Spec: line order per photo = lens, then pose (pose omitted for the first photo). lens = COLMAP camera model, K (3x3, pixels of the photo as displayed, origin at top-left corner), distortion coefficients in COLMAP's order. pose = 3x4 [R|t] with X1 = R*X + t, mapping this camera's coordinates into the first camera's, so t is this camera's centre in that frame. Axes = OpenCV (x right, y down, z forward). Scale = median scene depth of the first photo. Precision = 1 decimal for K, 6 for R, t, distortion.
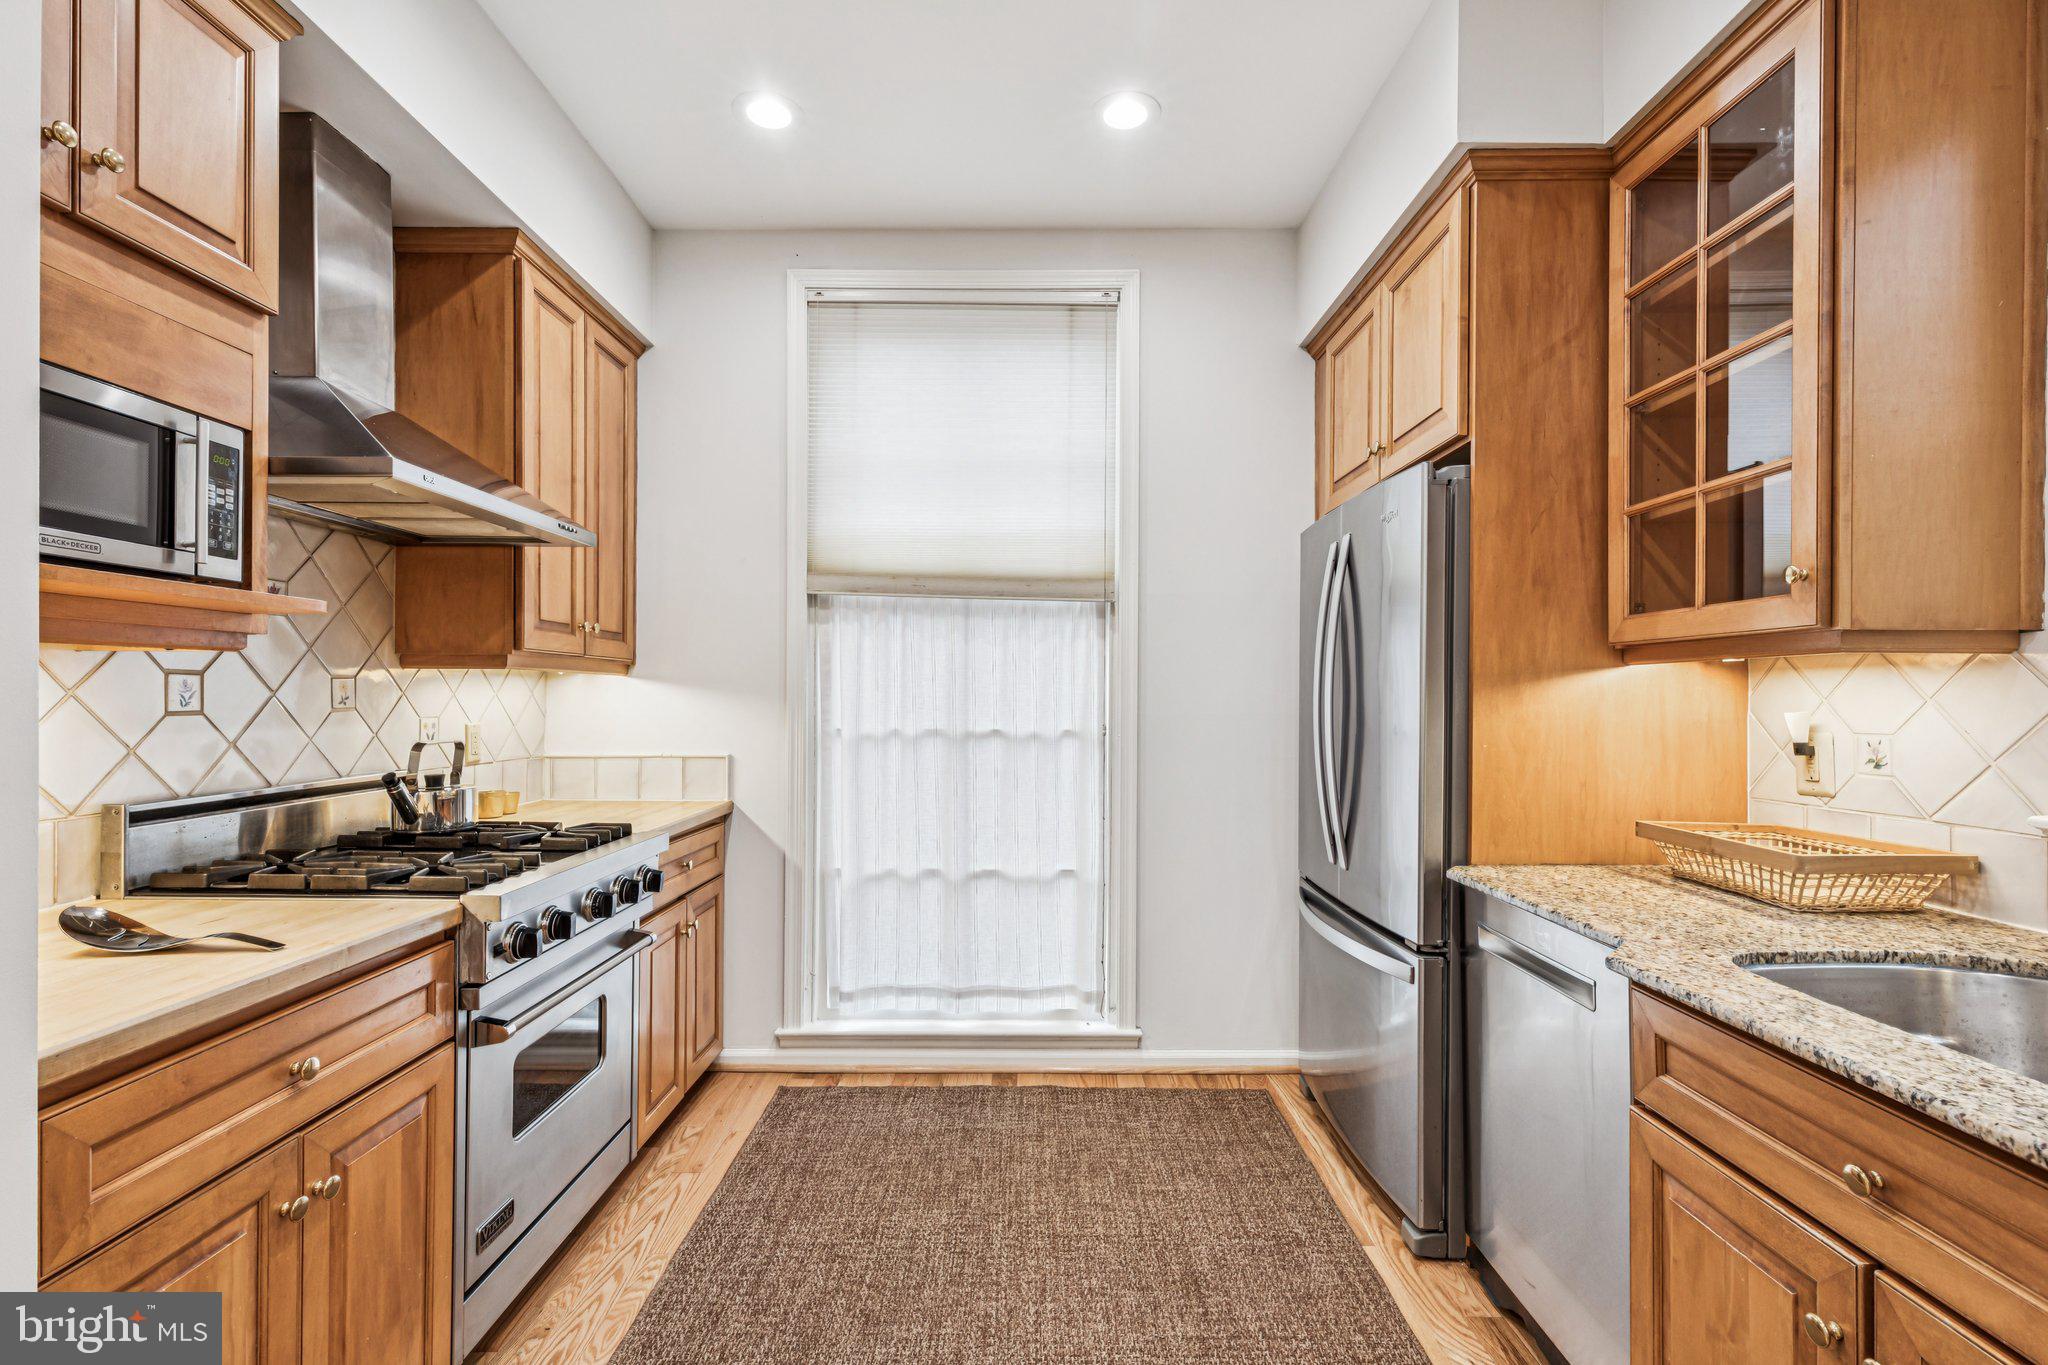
lens RADIAL K [[919.4, 0, 1030.0], [0, 919.4, 681.8], [0, 0, 1]] dist [0.004923, -0.000396]
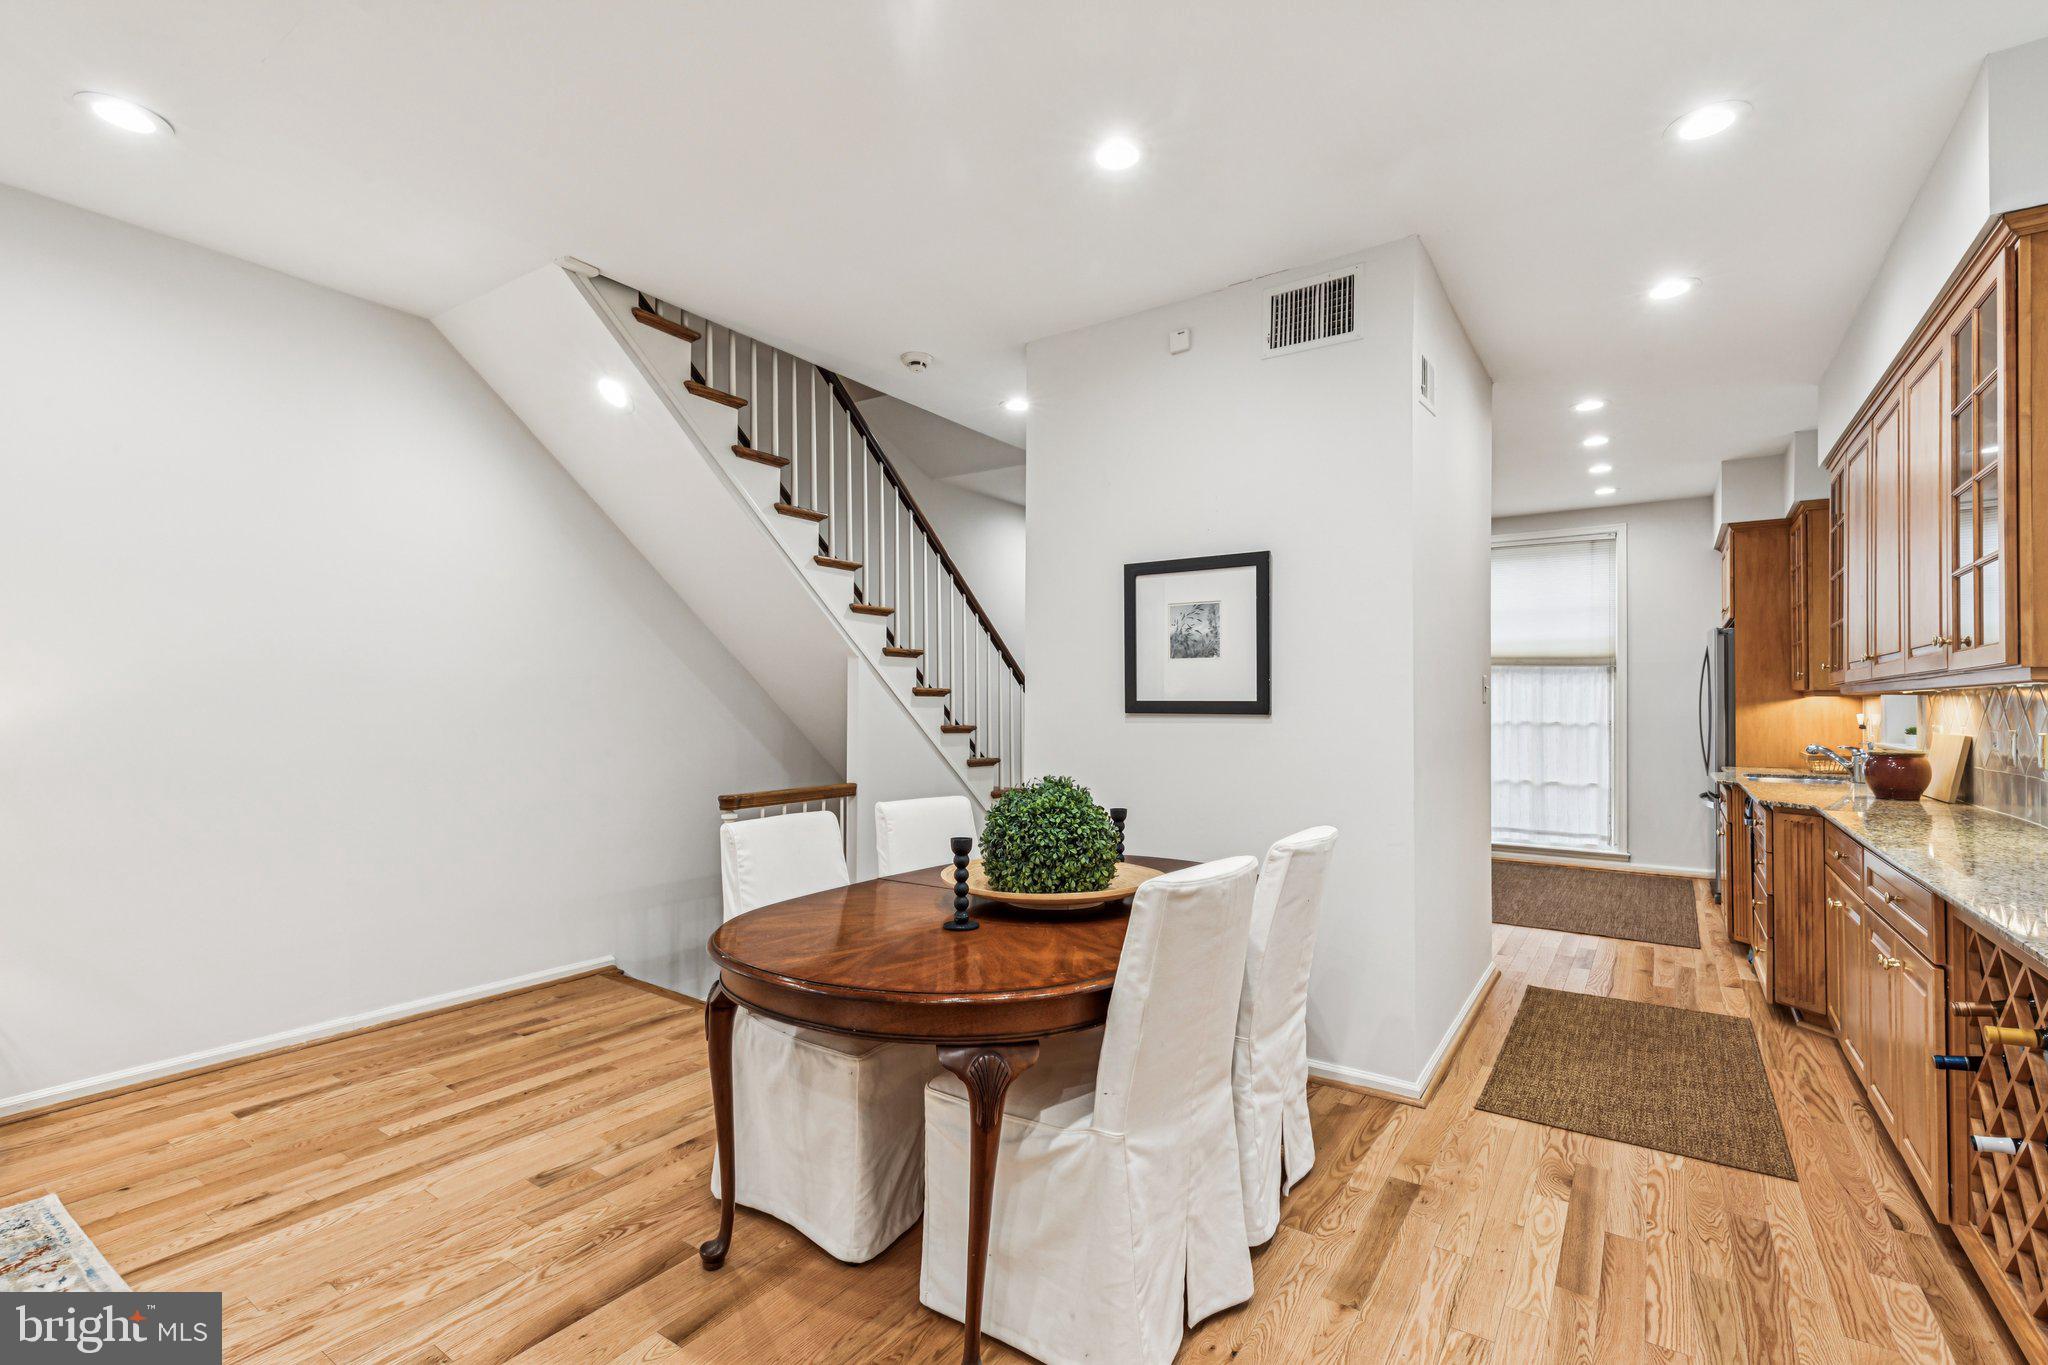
lens RADIAL K [[921.8, 0, 1034.7], [0, 921.8, 688.8], [0, 0, 1]] dist [0.001764, -0.000237]
pose [[0.829217, -0.010006, -0.558838, 0.177306], [0.010025, 0.999945, -0.003029, -0.039275], [0.558837, -0.003090, 0.829272, -1.711914]]
